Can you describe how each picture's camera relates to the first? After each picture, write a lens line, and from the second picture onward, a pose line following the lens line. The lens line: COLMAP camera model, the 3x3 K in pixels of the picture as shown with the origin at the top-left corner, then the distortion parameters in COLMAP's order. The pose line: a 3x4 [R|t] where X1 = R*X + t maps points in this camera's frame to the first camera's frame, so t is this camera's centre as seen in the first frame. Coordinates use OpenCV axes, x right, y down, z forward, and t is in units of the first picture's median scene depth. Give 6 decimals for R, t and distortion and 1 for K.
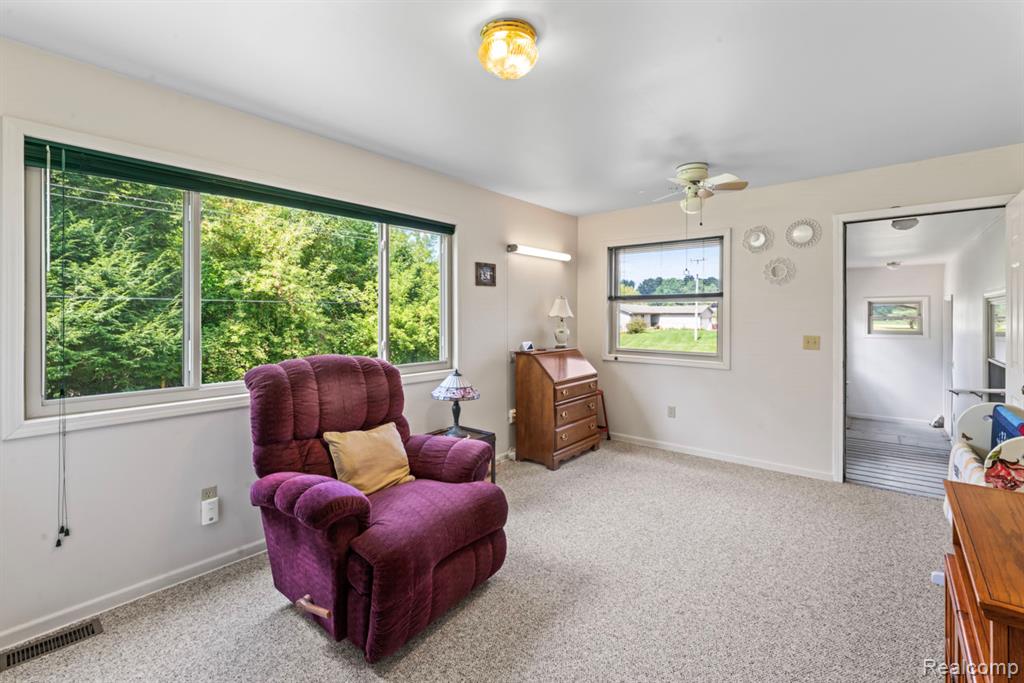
lens RADIAL K [[446.3, 0, 526.9], [0, 446.3, 311.4], [0, 0, 1]] dist [0.005418, 0.000360]
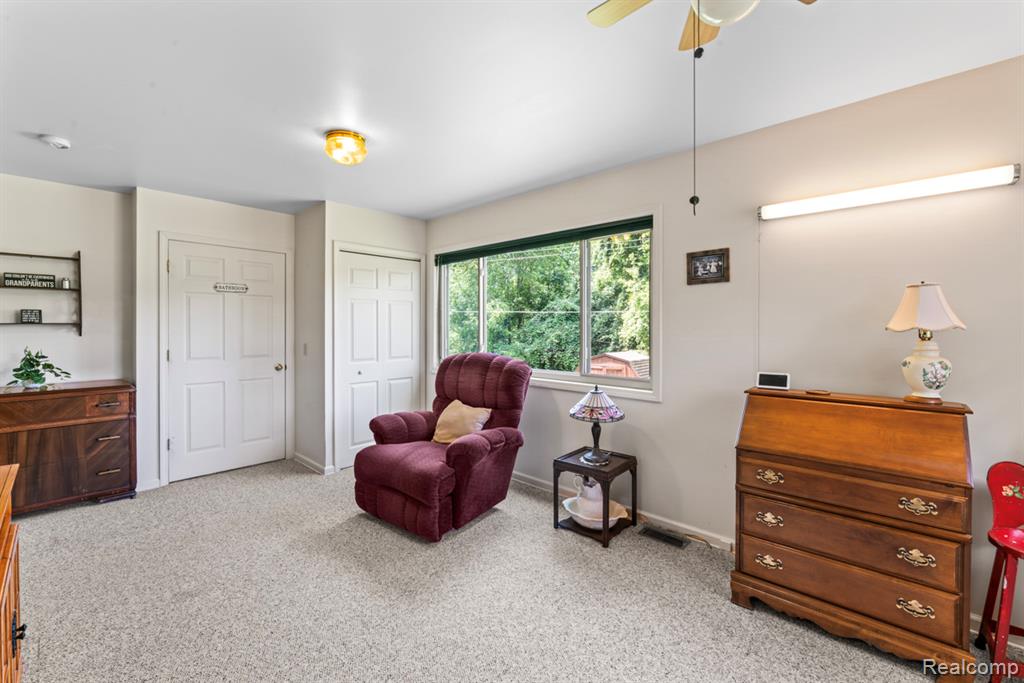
lens RADIAL K [[446.3, 0, 515.4], [0, 446.3, 332.9], [0, 0, 1]] dist [0.005418, 0.000360]
pose [[-0.081144, 0.008861, -0.996663, 0.627867], [0.000654, 0.999961, 0.008837, 0.013536], [0.996702, 0.000066, -0.081146, 0.764067]]
